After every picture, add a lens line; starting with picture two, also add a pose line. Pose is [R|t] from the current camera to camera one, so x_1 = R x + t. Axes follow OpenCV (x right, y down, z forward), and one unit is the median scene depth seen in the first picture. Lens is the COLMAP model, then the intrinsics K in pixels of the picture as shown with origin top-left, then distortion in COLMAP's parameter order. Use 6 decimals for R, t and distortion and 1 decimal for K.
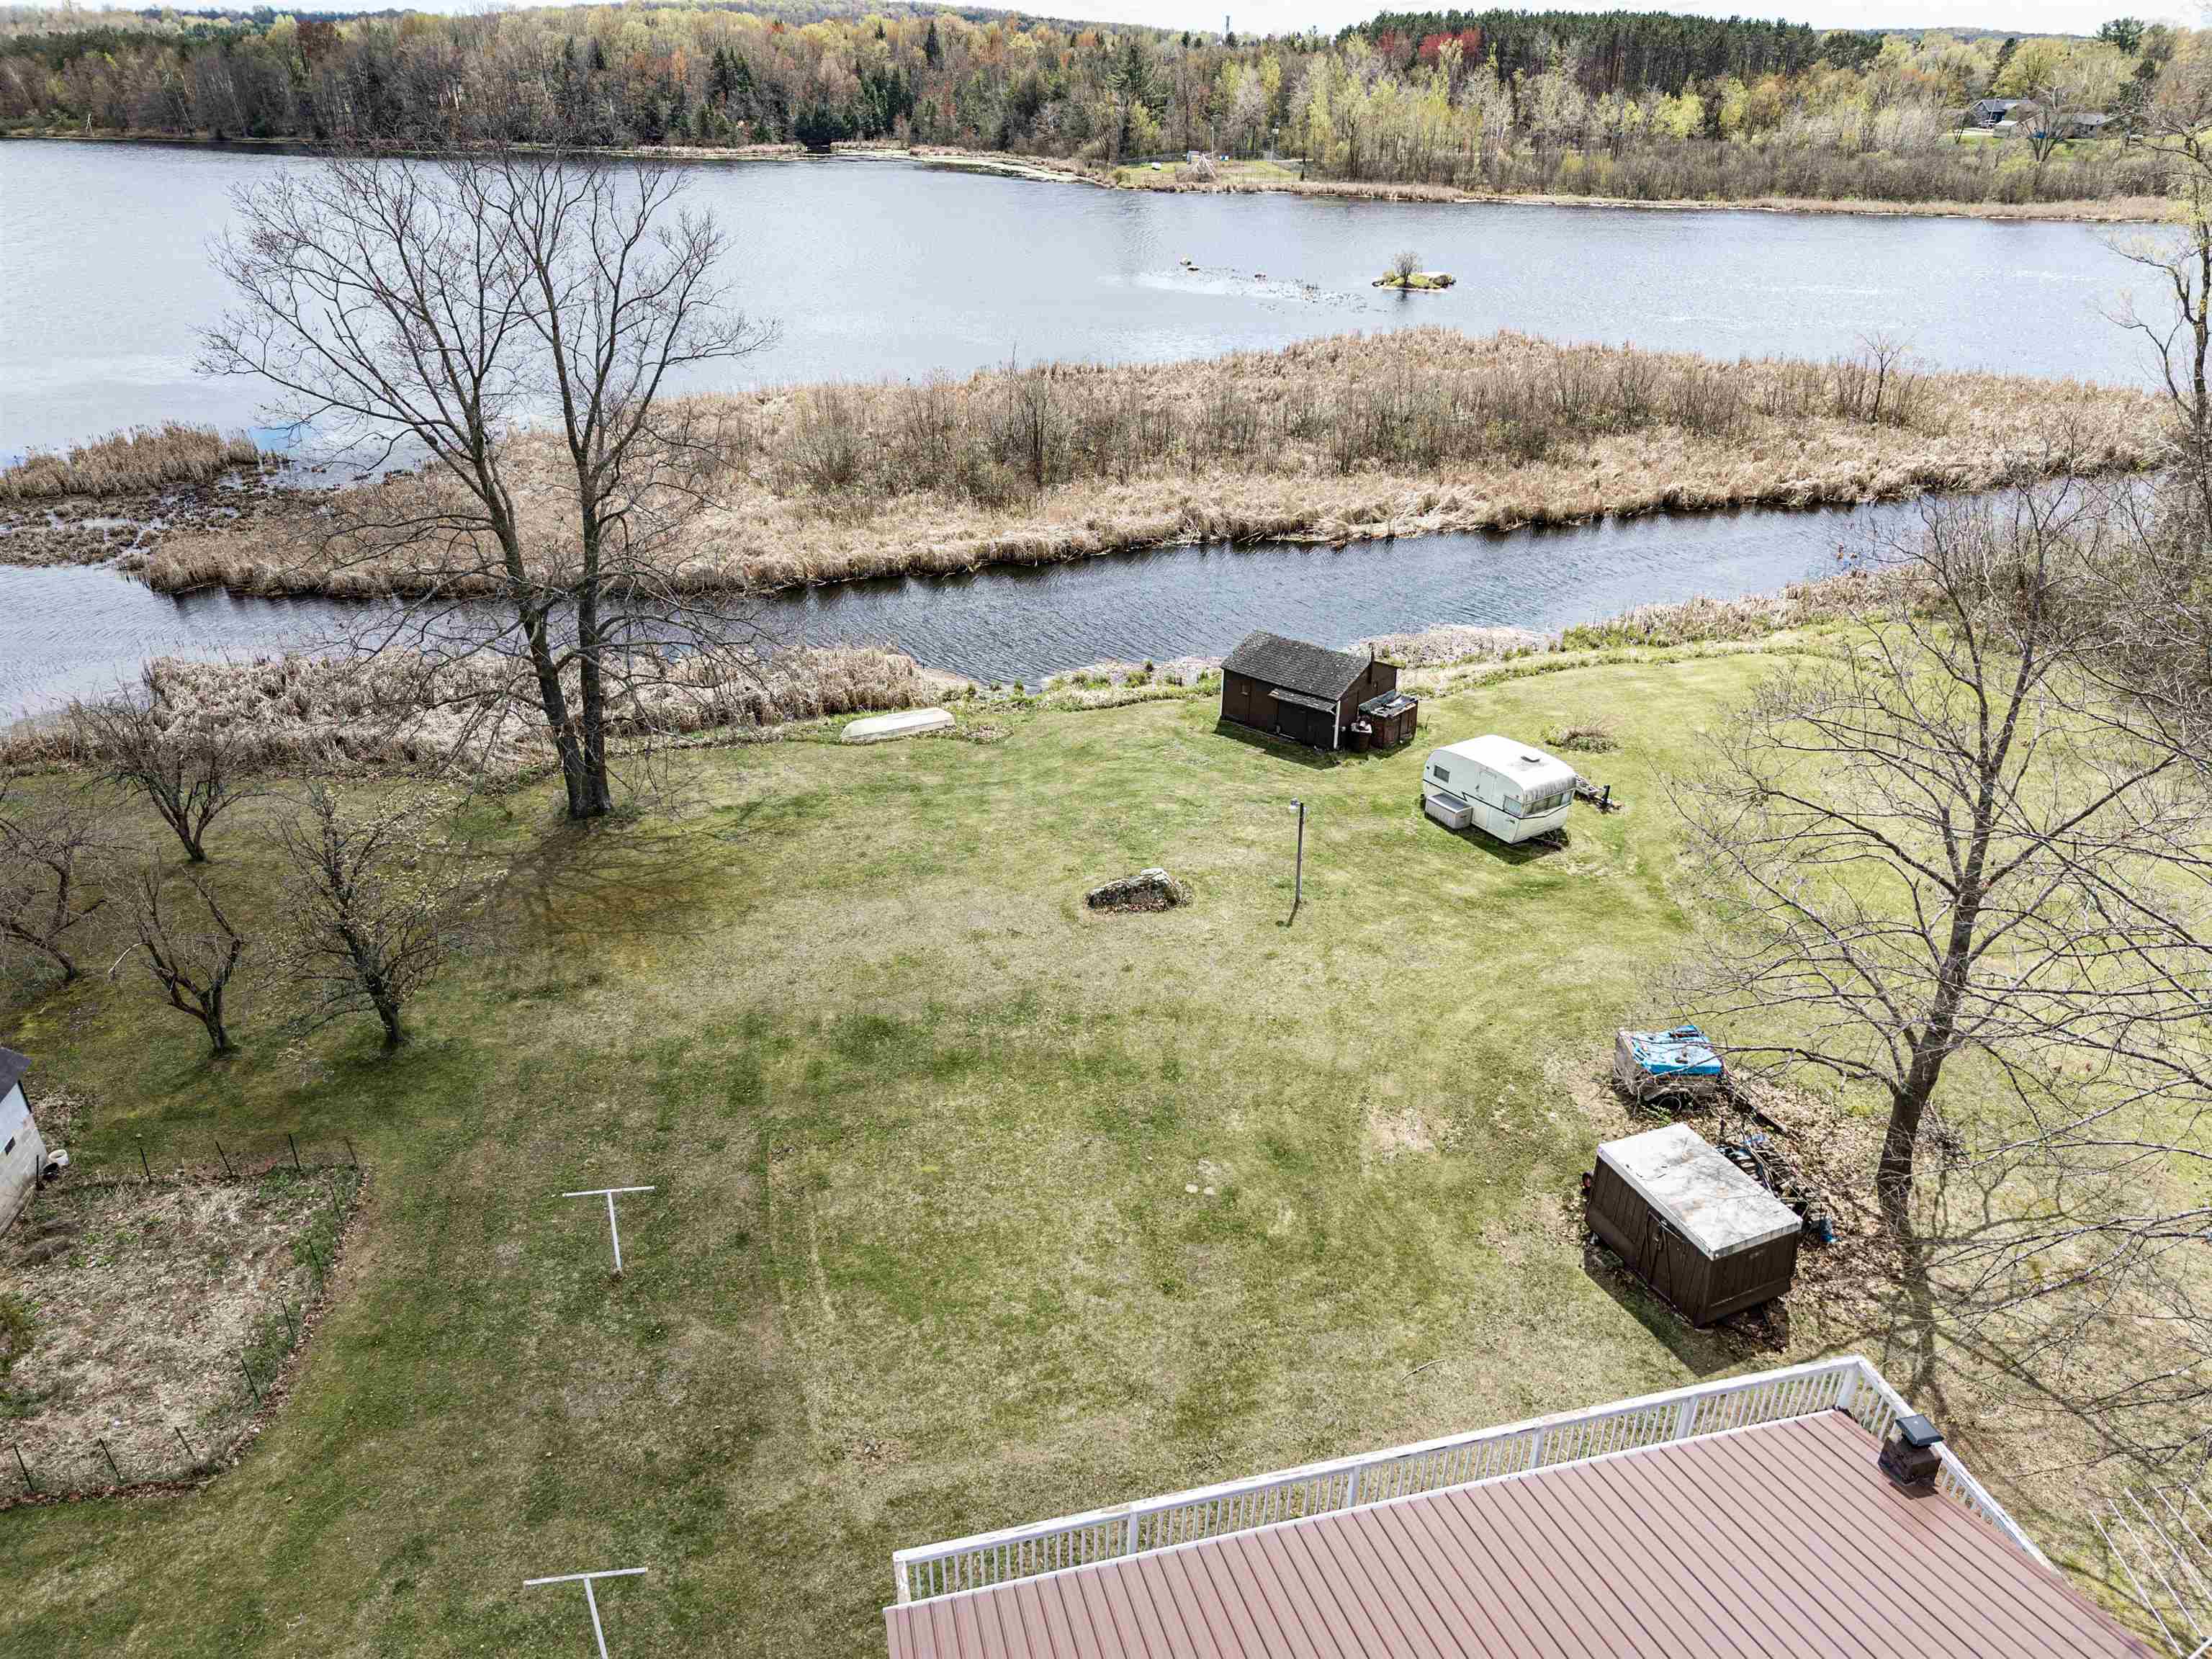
lens RADIAL K [[1473.8, 0, 1106.2], [0, 1473.8, 826.8], [0, 0, 1]] dist [0.033215, -0.033688]
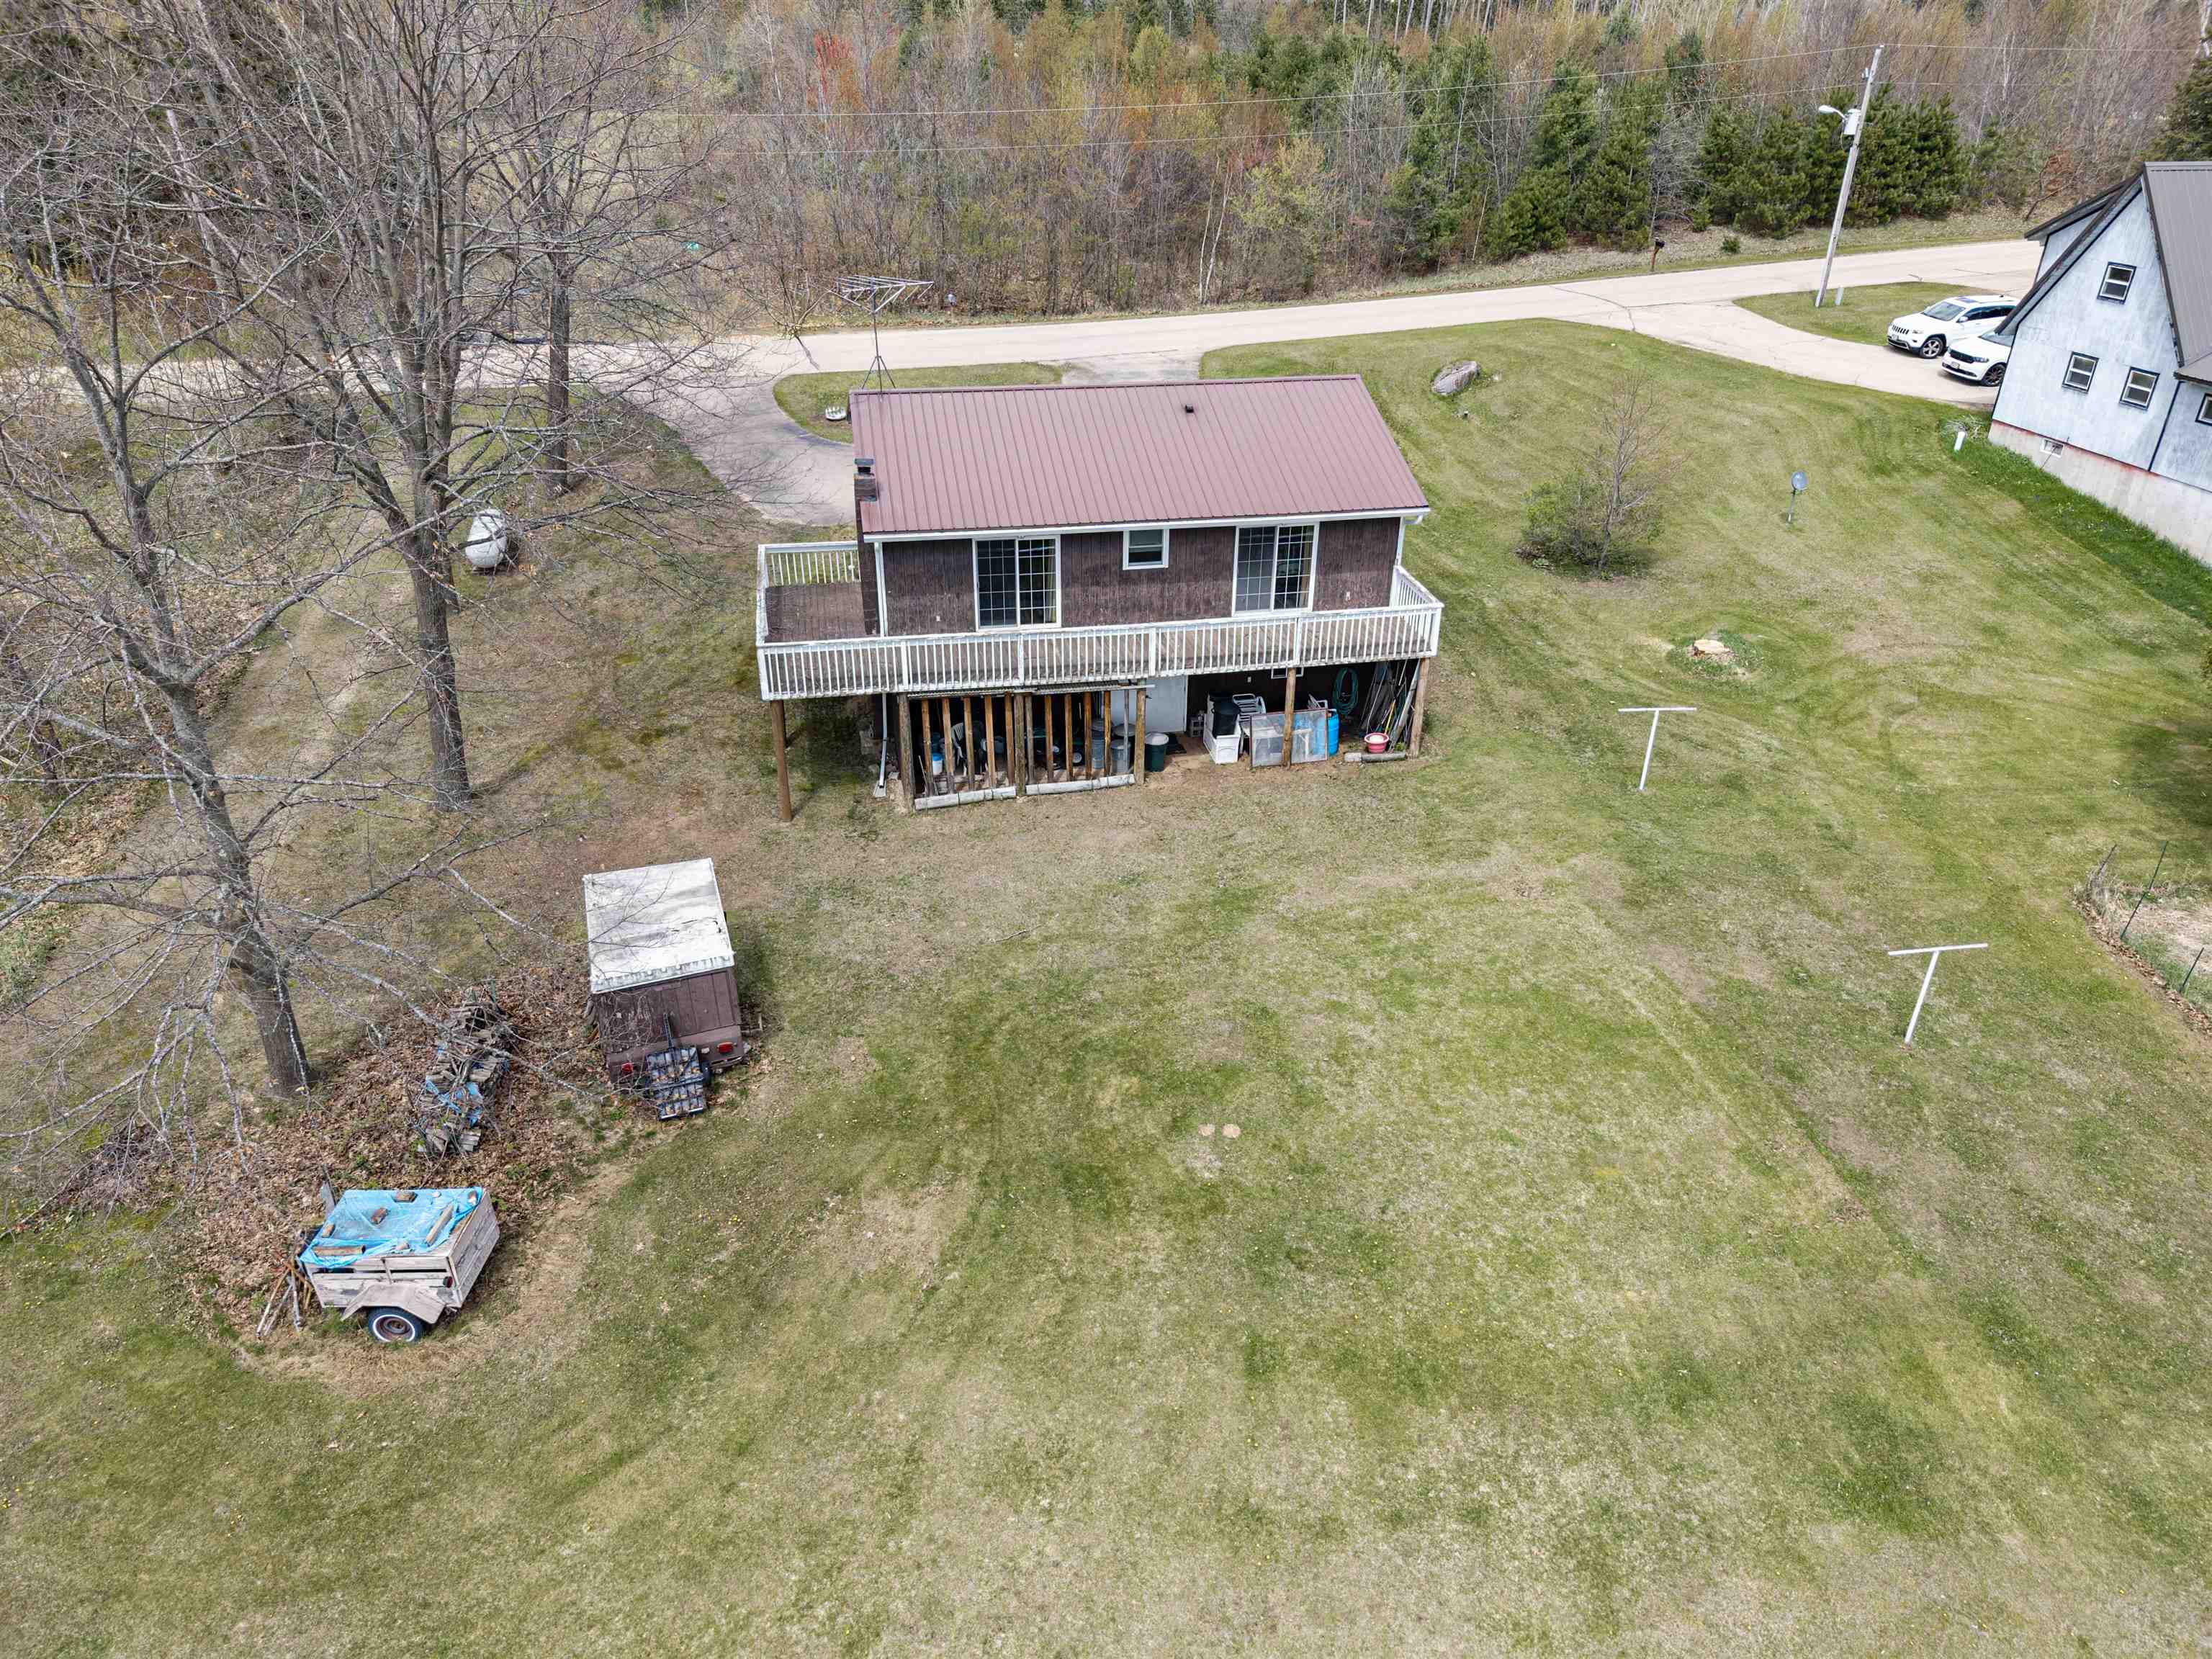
lens RADIAL K [[1473.8, 0, 1104.9], [0, 1473.8, 831.3], [0, 0, 1]] dist [0.033215, -0.033688]
pose [[-0.998643, -0.036503, 0.037139, 0.063419], [0.010530, 0.556912, 0.830504, -0.287383], [-0.050999, 0.829769, -0.555772, 0.826522]]
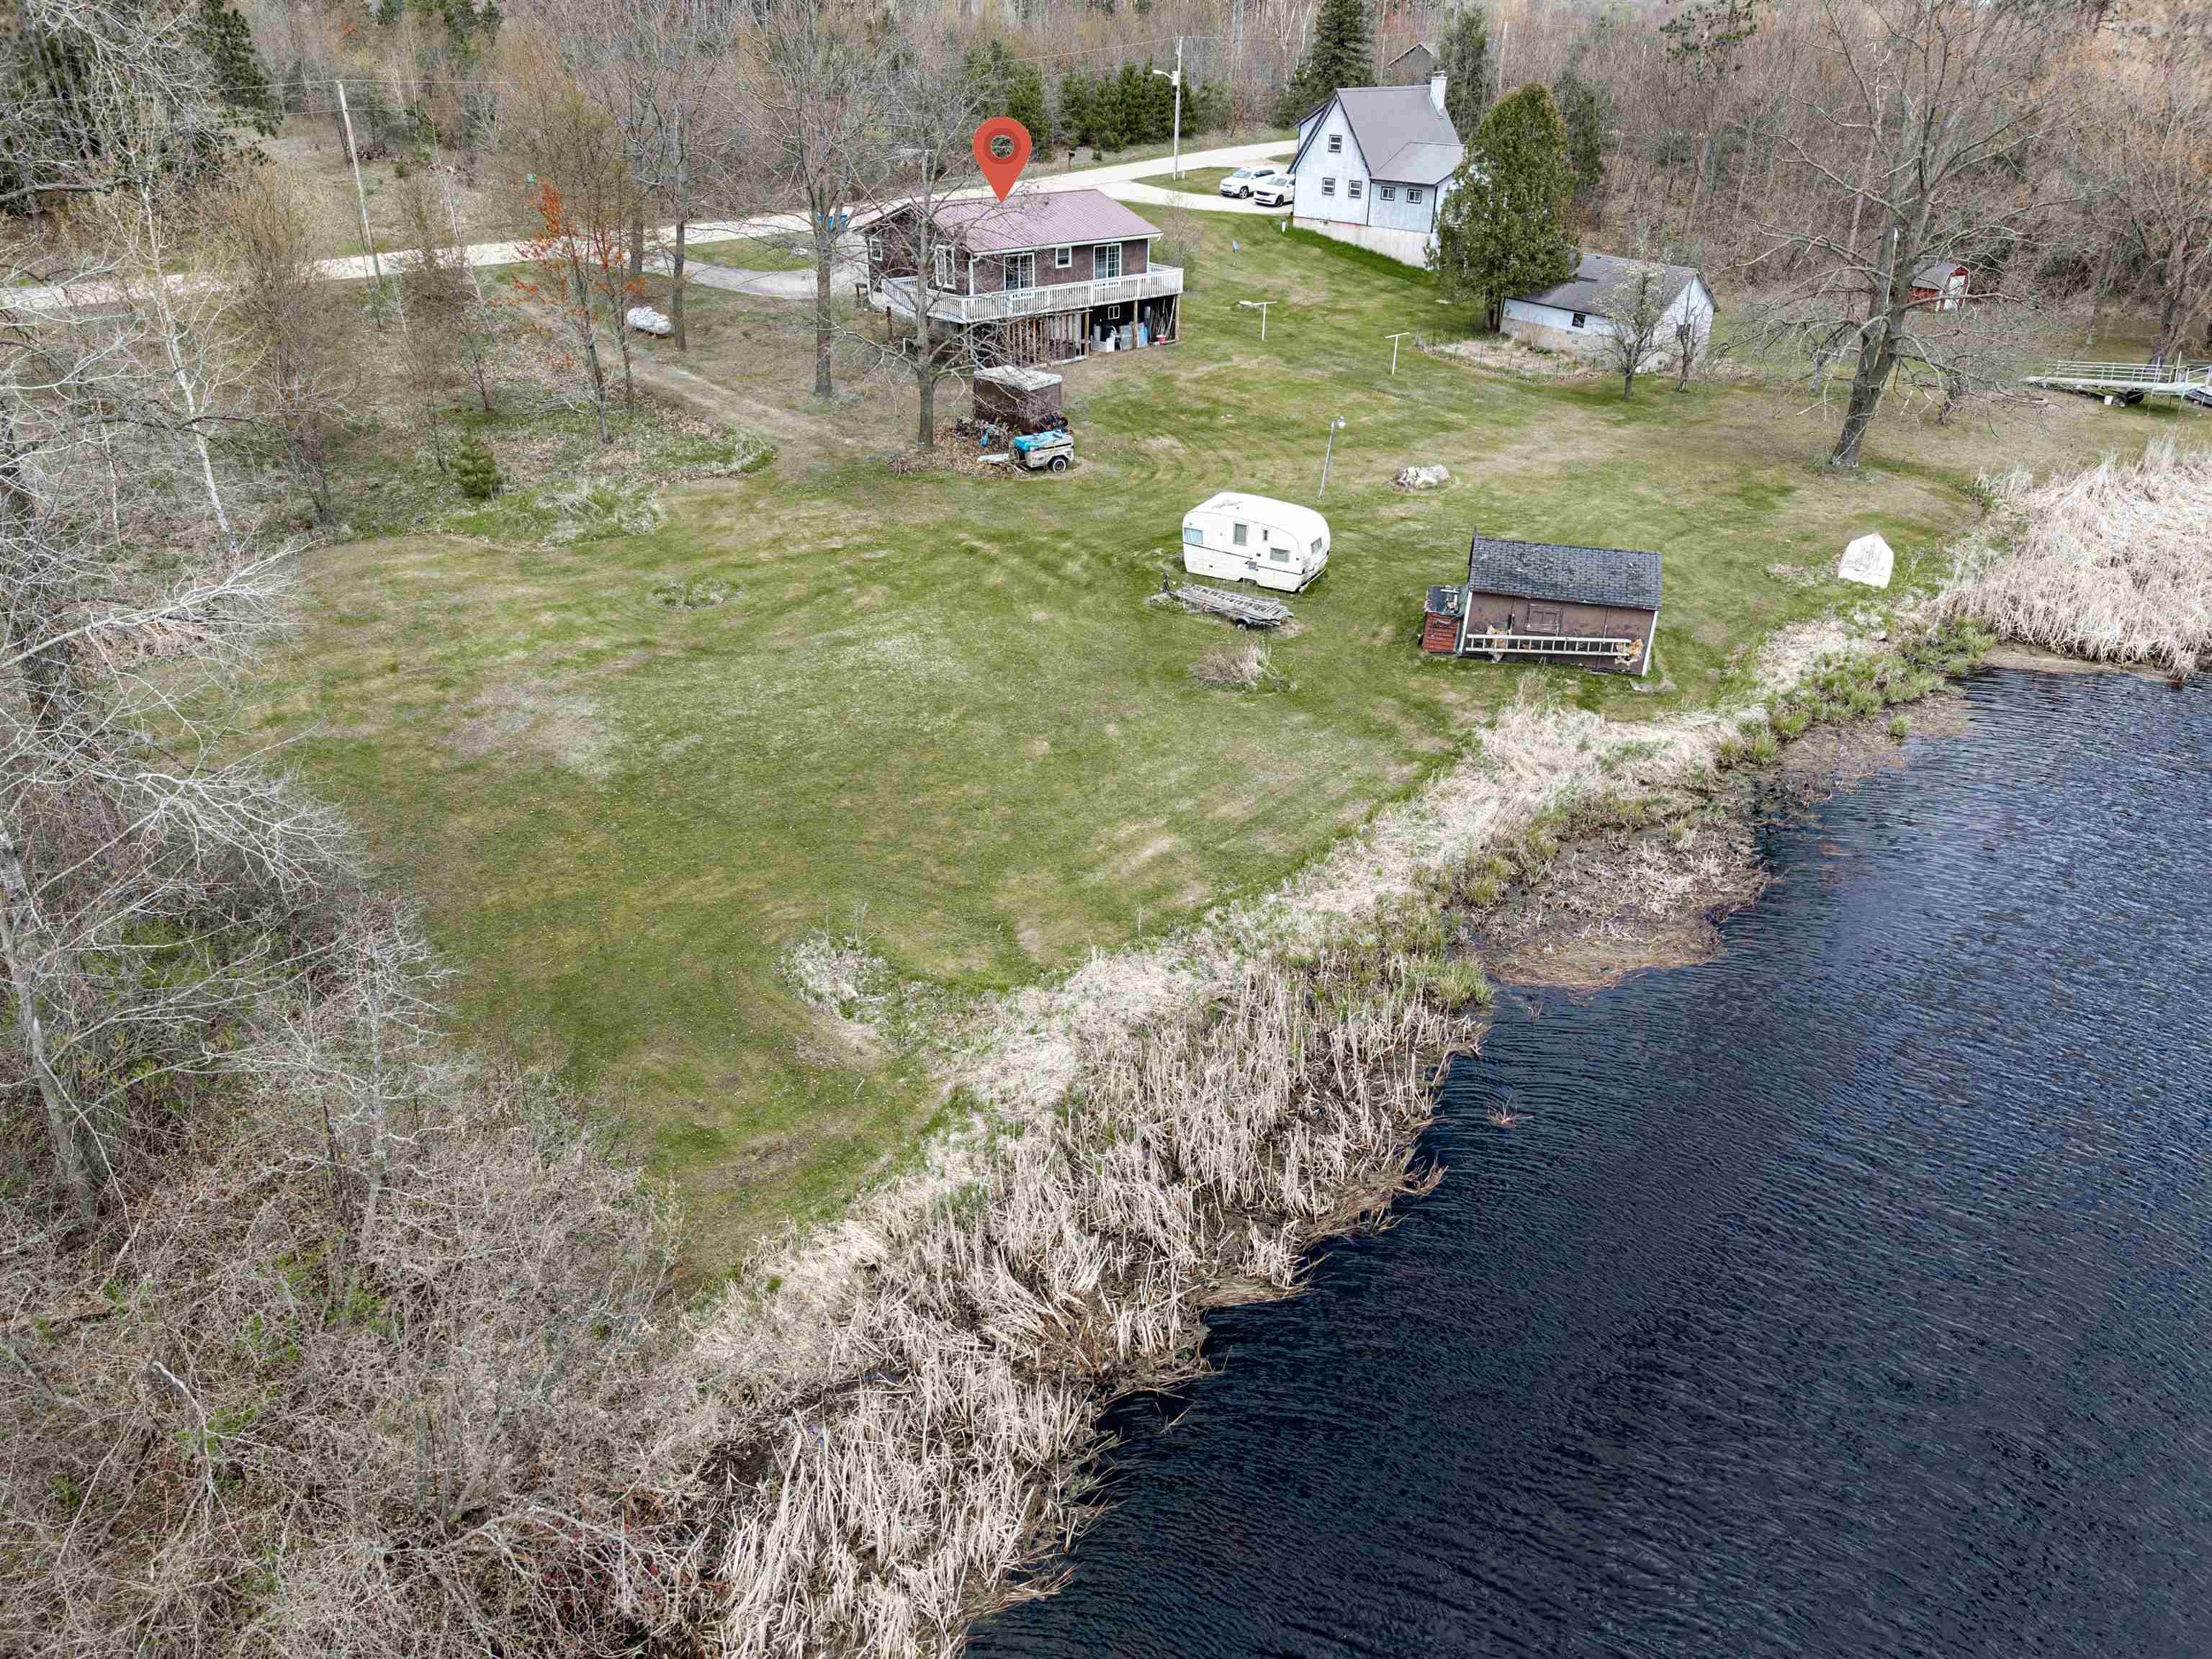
lens RADIAL K [[1473.8, 0, 1105.9], [0, 1473.8, 823.2], [0, 0, 1]] dist [0.033215, -0.033688]
pose [[-0.880177, 0.212422, -0.424459, 0.797845], [-0.233535, 0.584720, 0.776894, -0.658007], [0.413219, 0.782930, -0.465049, 1.527073]]
